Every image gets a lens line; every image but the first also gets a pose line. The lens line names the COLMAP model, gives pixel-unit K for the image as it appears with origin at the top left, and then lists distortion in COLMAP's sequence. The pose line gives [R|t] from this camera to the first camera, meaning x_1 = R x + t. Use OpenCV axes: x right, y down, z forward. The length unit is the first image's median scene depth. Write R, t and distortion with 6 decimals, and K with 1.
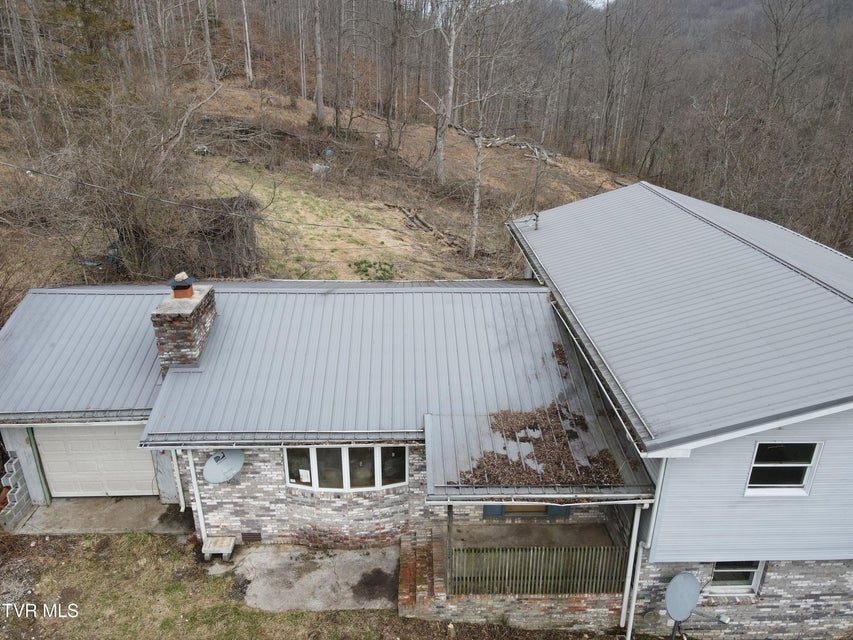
lens RADIAL K [[631.3, 0, 426.9], [0, 631.3, 314.6], [0, 0, 1]] dist [0.026376, -0.005237]
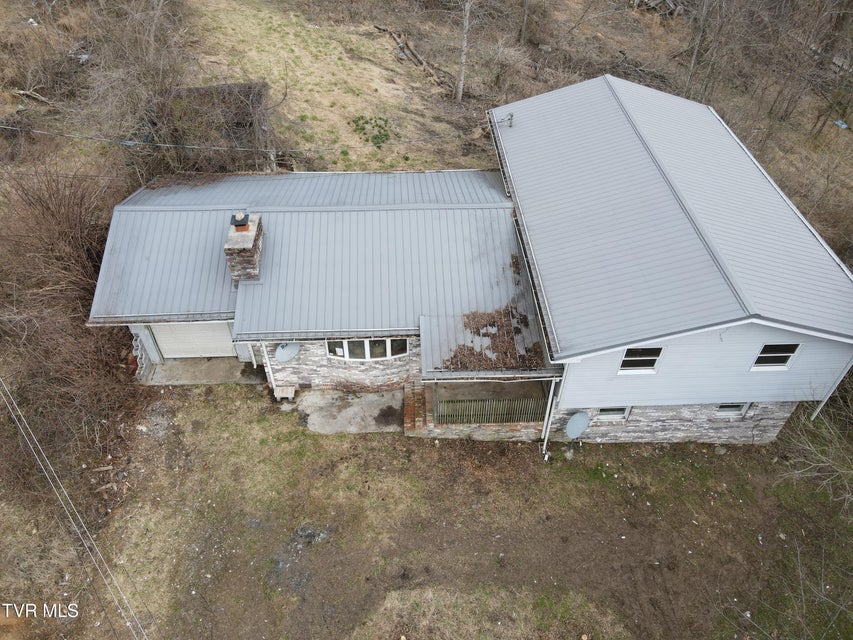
lens RADIAL K [[631.3, 0, 426.9], [0, 631.3, 314.6], [0, 0, 1]] dist [0.026376, -0.005237]
pose [[0.999858, -0.009350, 0.013988, -0.006661], [0.003719, 0.933633, 0.358211, -0.362200], [-0.016409, -0.358108, 0.933536, -0.366179]]
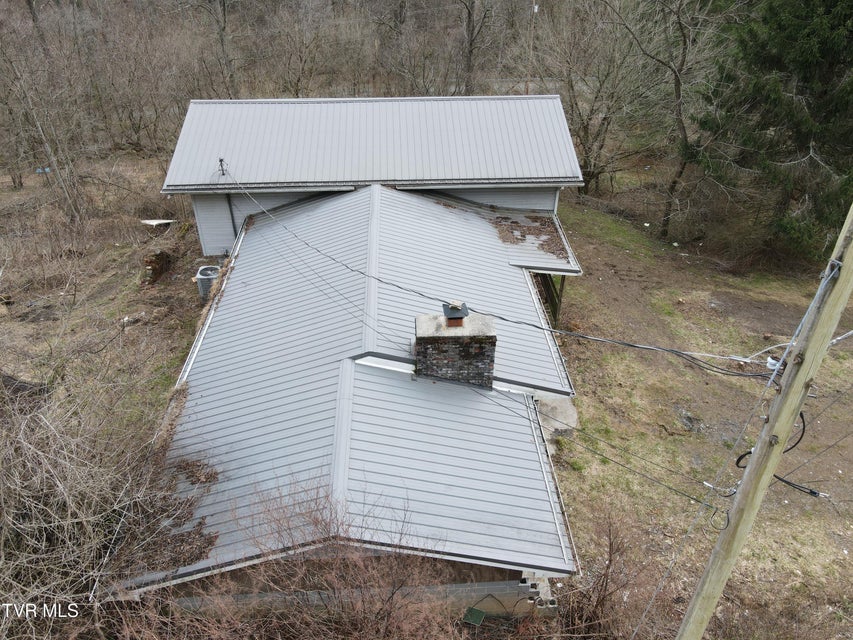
lens RADIAL K [[621.6, 0, 426.5], [0, 621.6, 320.0], [0, 0, 1]] dist [0.054525, -0.040312]
pose [[-0.018118, -0.592253, 0.805548, -1.215958], [0.387830, 0.738436, 0.551634, -0.607623], [-0.921553, 0.322410, 0.216314, 0.878722]]
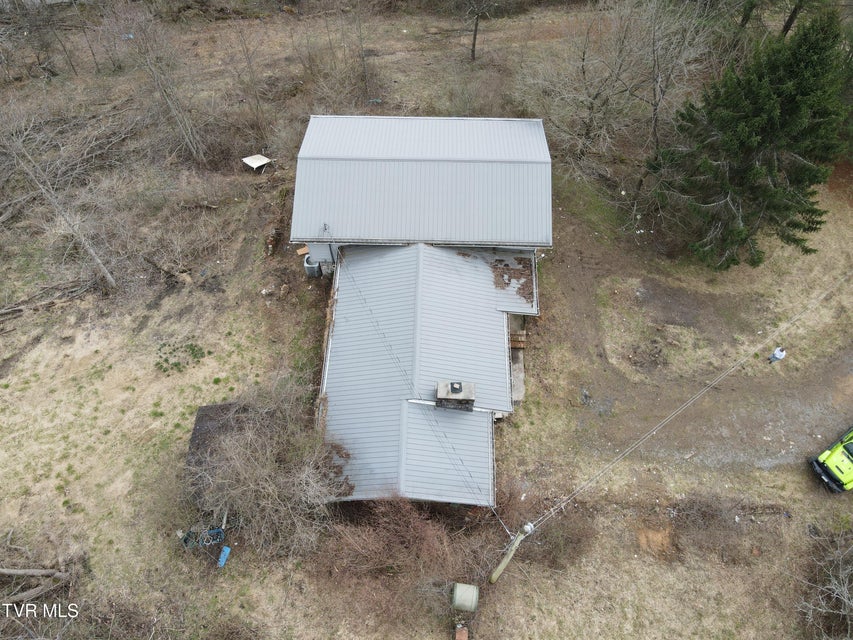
lens RADIAL K [[631.3, 0, 426.9], [0, 631.3, 314.6], [0, 0, 1]] dist [0.026376, -0.005237]
pose [[0.056867, -0.870037, 0.489695, -1.244181], [0.385220, 0.471629, 0.793204, -1.902821], [-0.921071, 0.143533, 0.361975, 0.328427]]
